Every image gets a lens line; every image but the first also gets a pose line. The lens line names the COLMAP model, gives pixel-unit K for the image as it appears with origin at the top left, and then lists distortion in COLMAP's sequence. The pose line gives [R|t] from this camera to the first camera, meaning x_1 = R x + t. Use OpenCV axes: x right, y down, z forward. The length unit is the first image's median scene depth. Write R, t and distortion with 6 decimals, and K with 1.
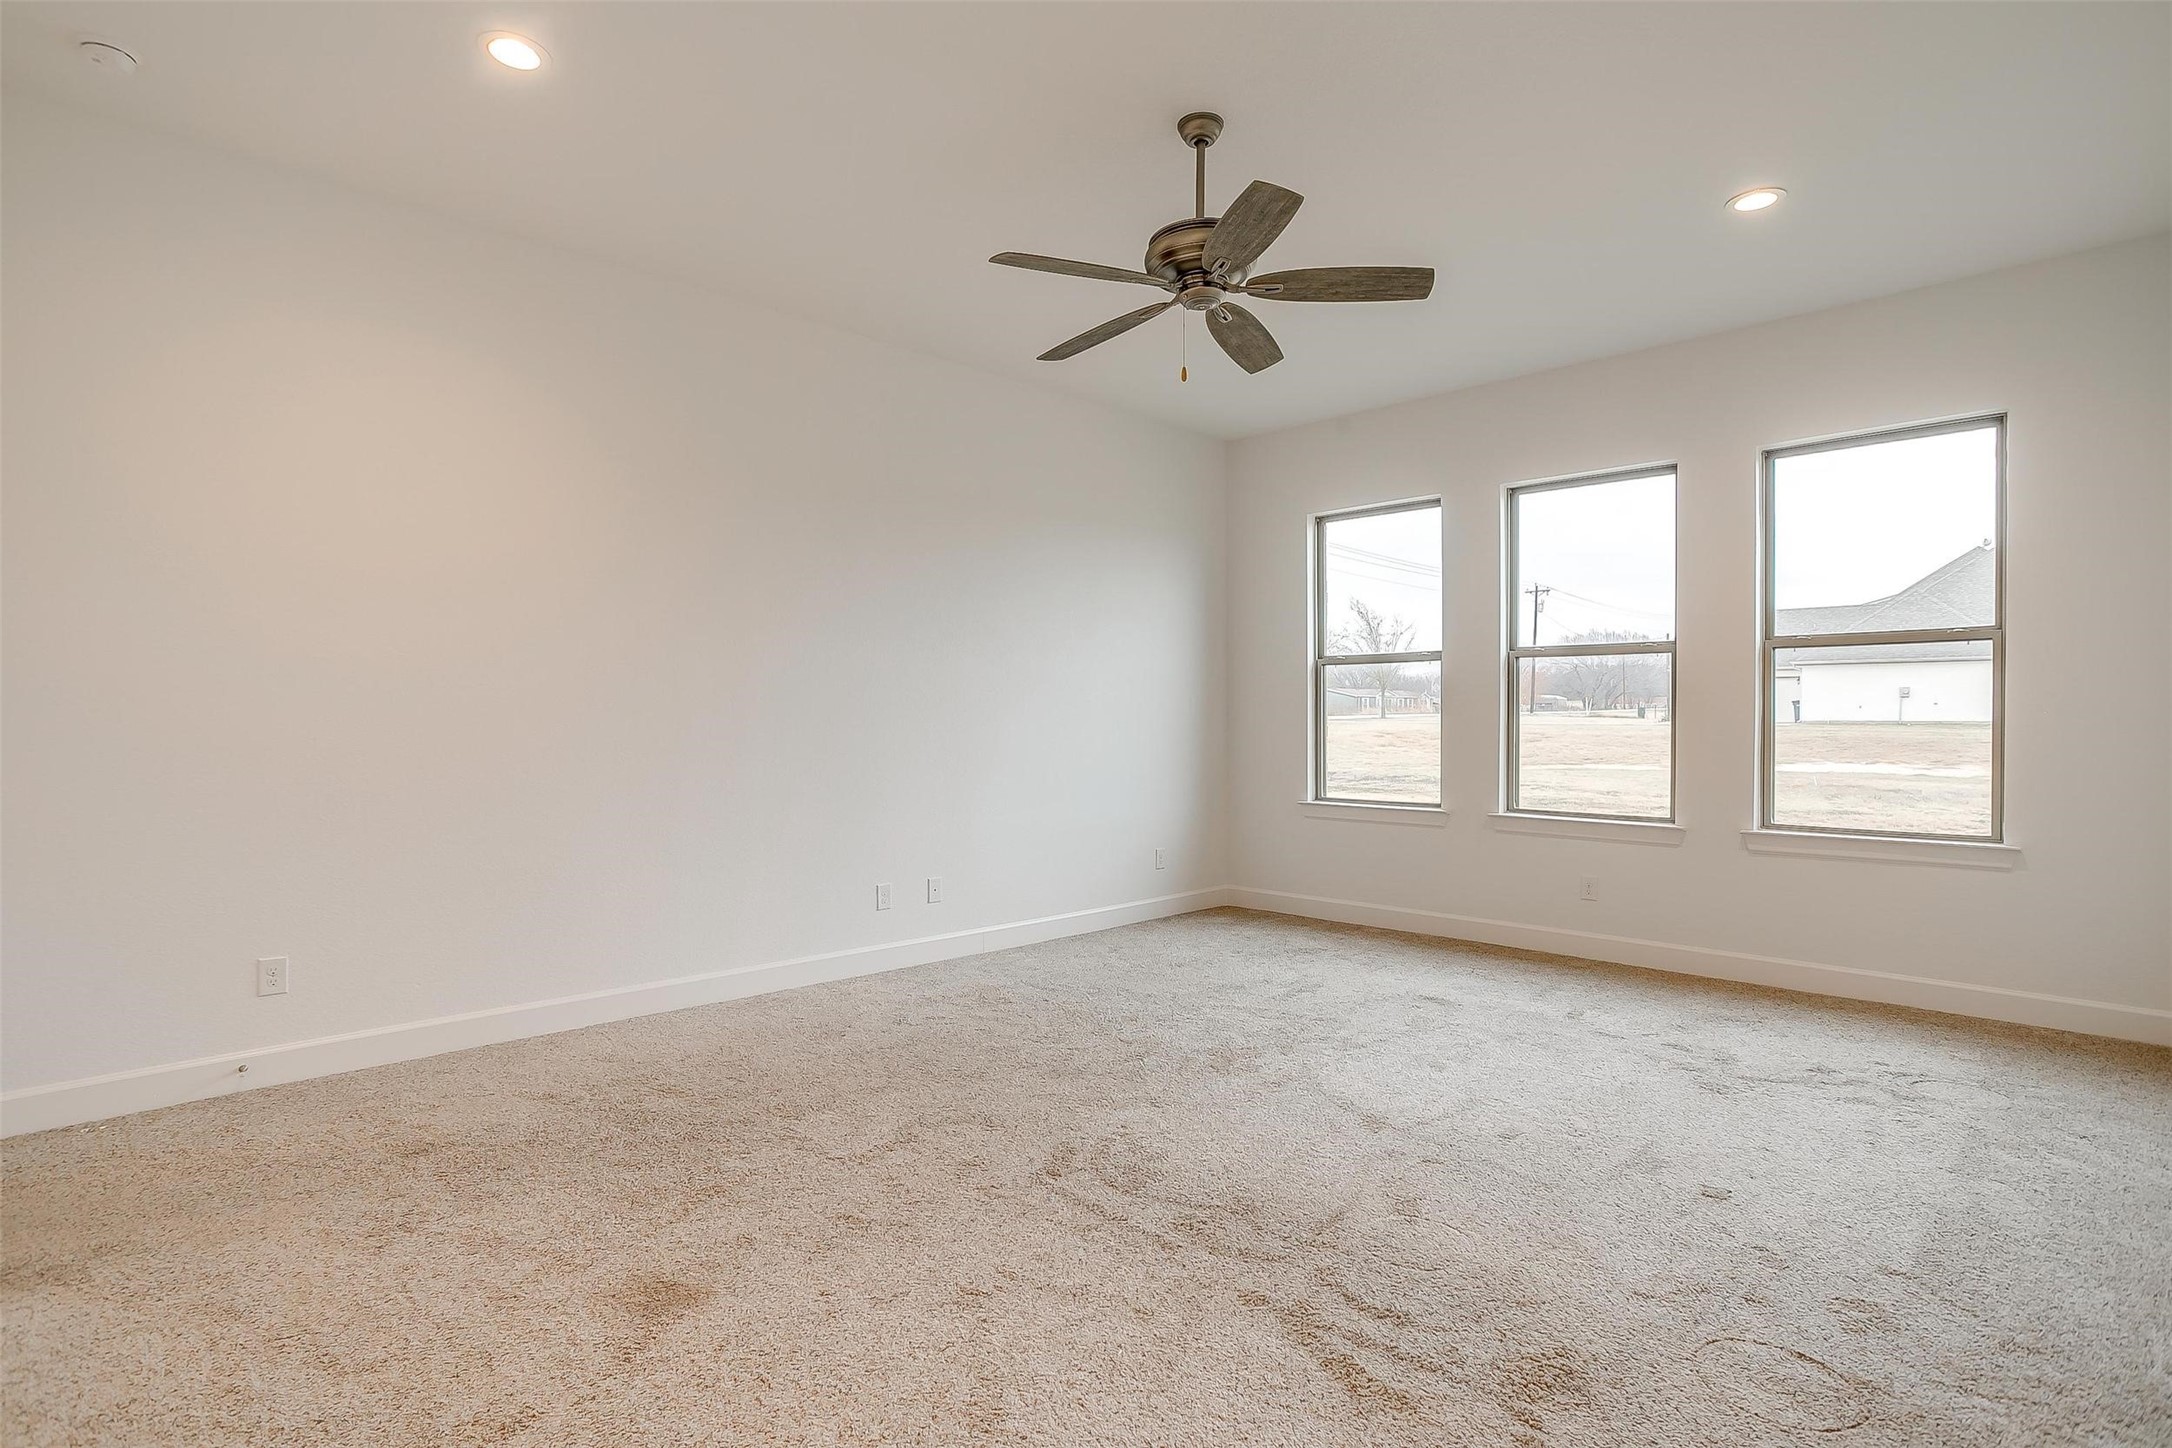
lens RADIAL K [[1050.8, 0, 1079.4], [0, 1050.8, 710.7], [0, 0, 1]] dist [-0.056212, 0.035478]
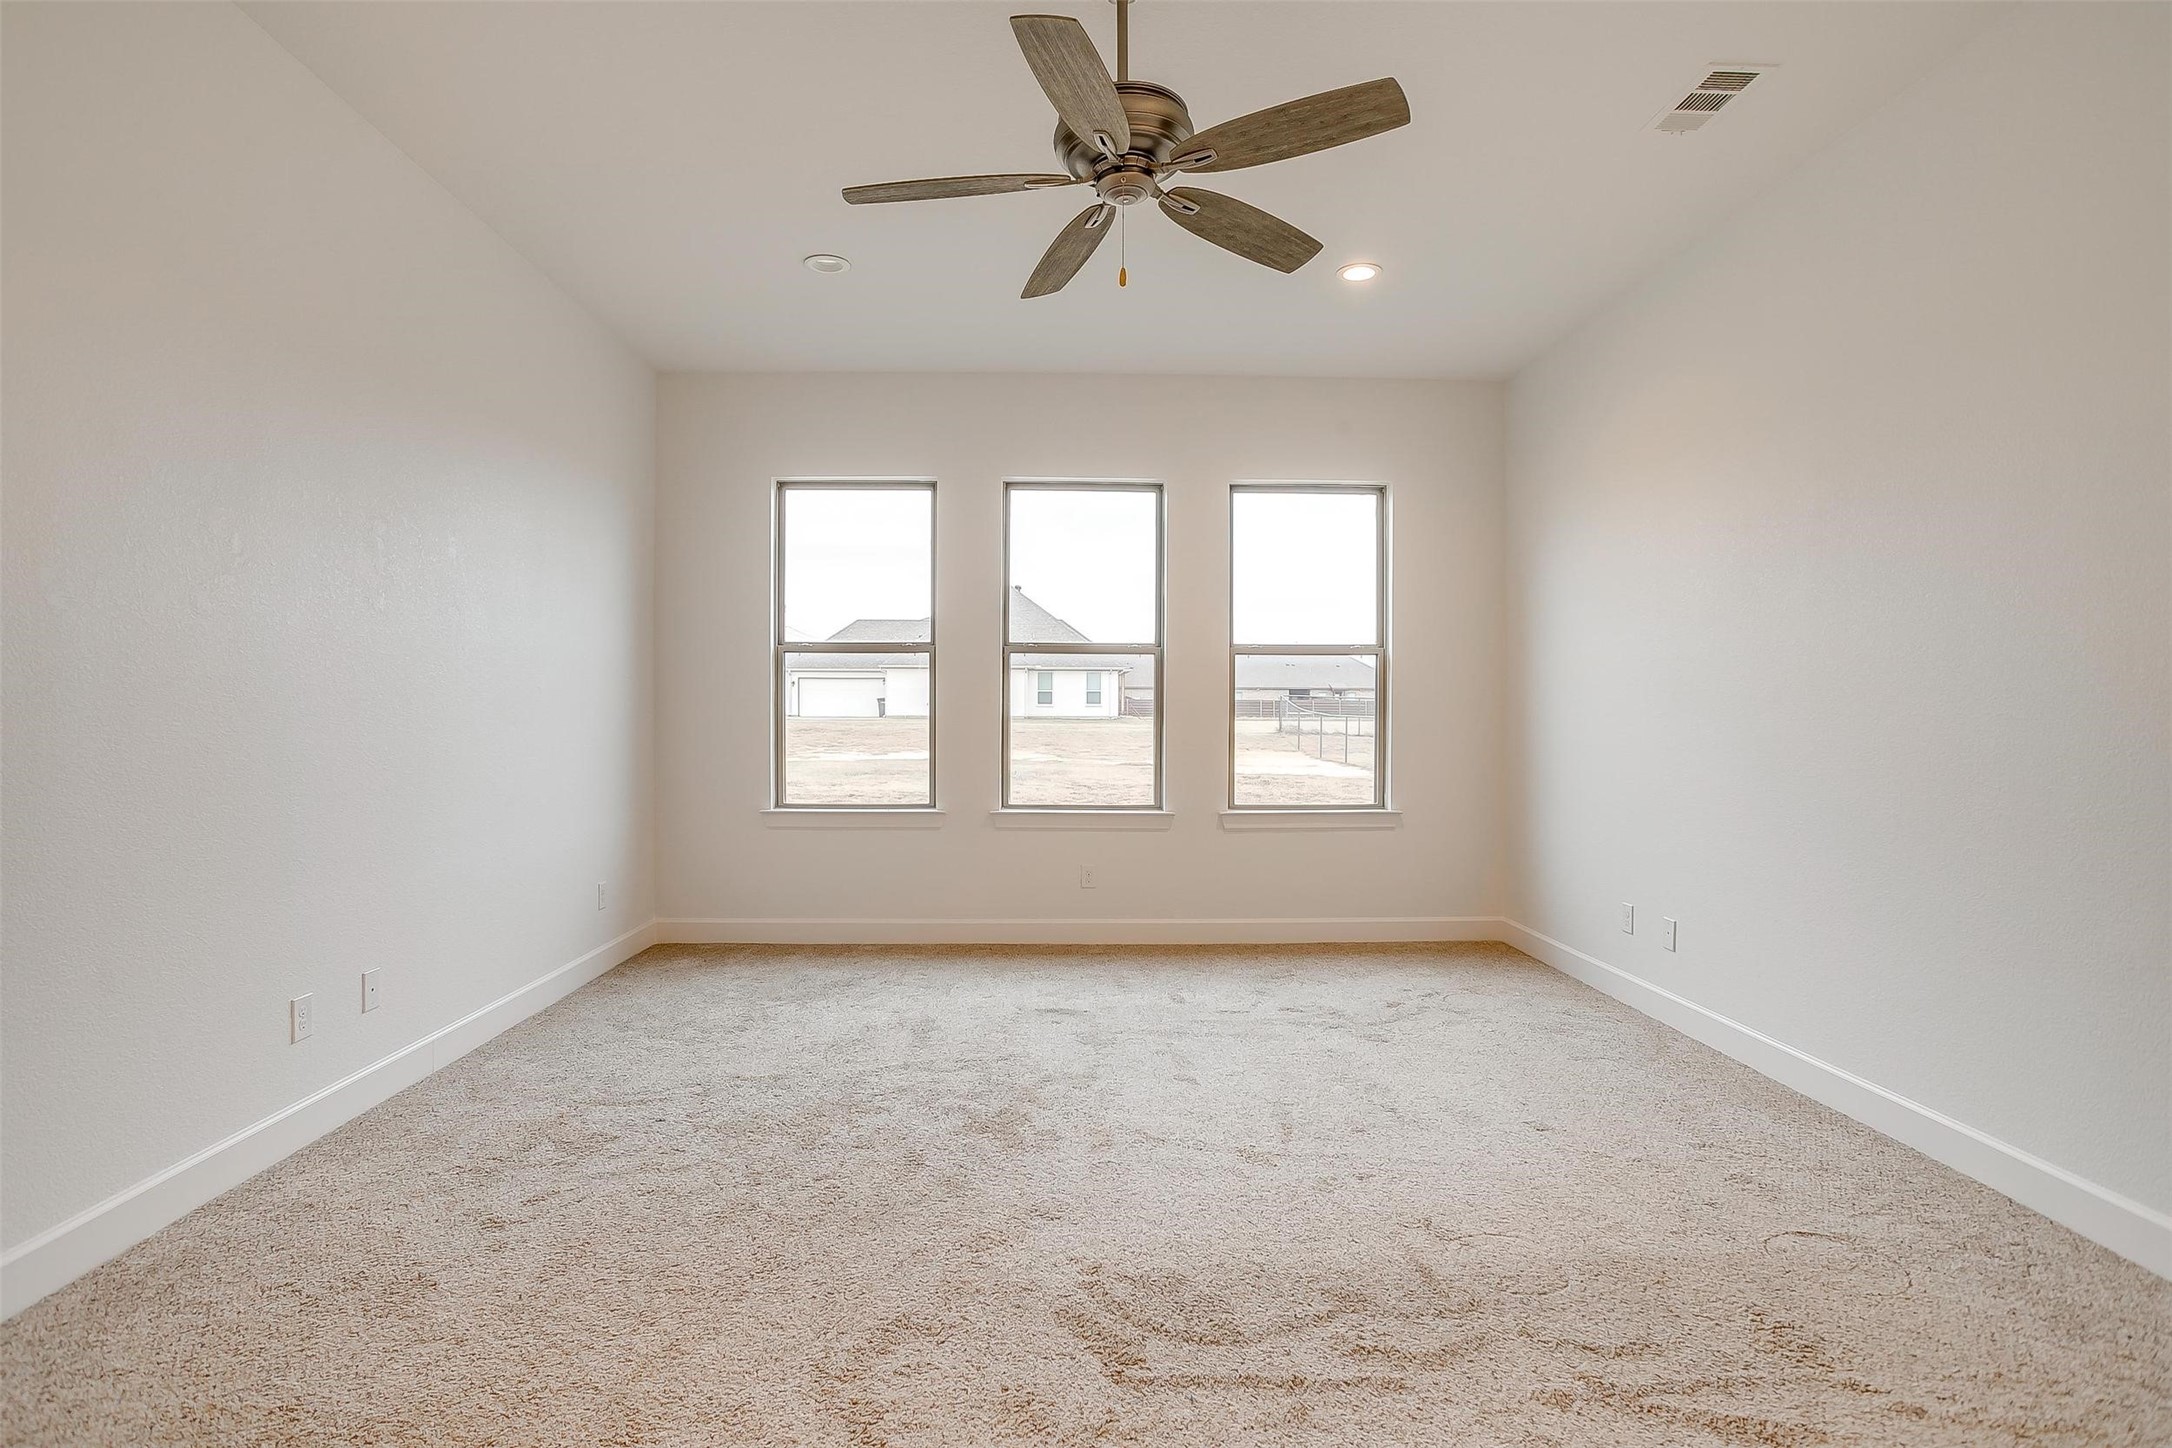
lens RADIAL K [[1050.8, 0, 1079.4], [0, 1050.8, 710.7], [0, 0, 1]] dist [-0.056212, 0.035478]
pose [[0.694804, 0.003932, 0.719189, -0.314869], [-0.008092, 0.999964, 0.002350, 0.001673], [-0.719154, -0.007453, 0.694811, 0.308258]]
